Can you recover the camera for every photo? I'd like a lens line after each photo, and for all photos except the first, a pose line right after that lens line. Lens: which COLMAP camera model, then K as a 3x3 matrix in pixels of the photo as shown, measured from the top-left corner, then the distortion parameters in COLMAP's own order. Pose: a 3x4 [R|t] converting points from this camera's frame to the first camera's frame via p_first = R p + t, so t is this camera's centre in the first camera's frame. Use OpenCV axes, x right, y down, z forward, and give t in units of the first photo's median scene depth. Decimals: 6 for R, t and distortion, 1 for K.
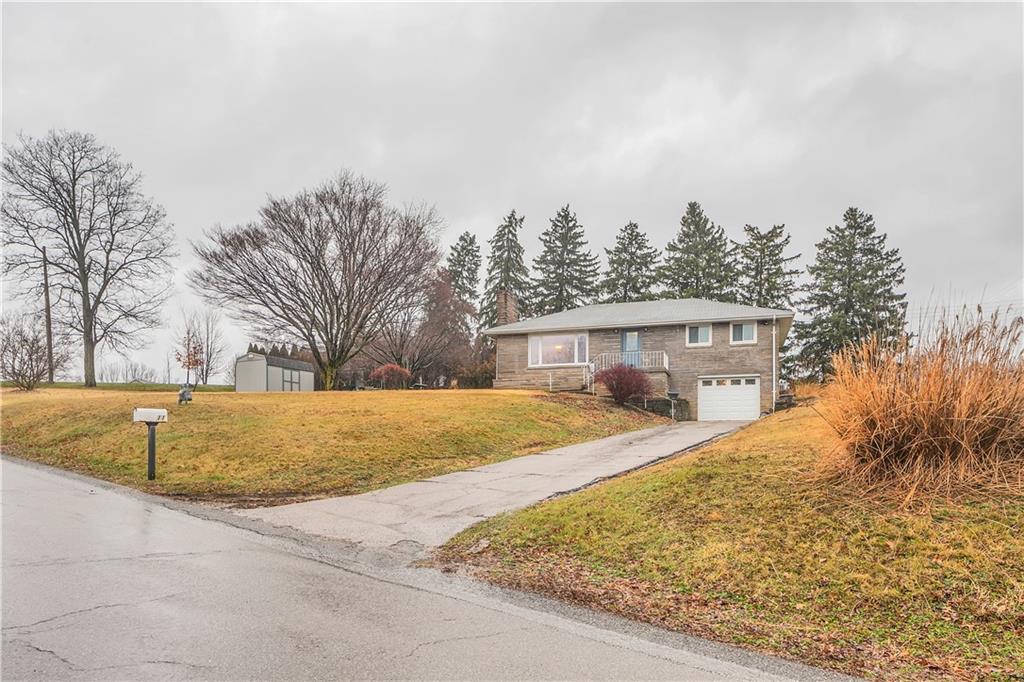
lens RADIAL K [[782.4, 0, 512.0], [0, 782.4, 341.0], [0, 0, 1]] dist [0.026911, -0.004111]
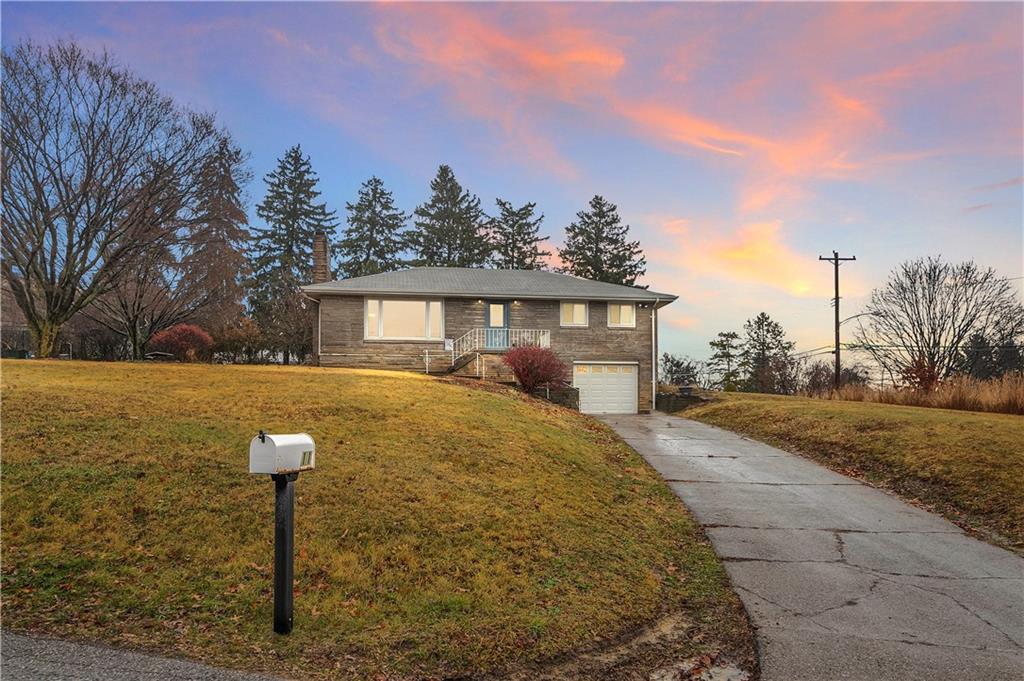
lens RADIAL K [[782.4, 0, 512.0], [0, 782.4, 340.5], [0, 0, 1]] dist [0.026911, -0.004111]
pose [[0.878899, 0.052310, 0.474130, -0.128962], [-0.068213, 0.997536, 0.016391, 0.007055], [-0.472105, -0.046748, 0.880302, 0.151729]]
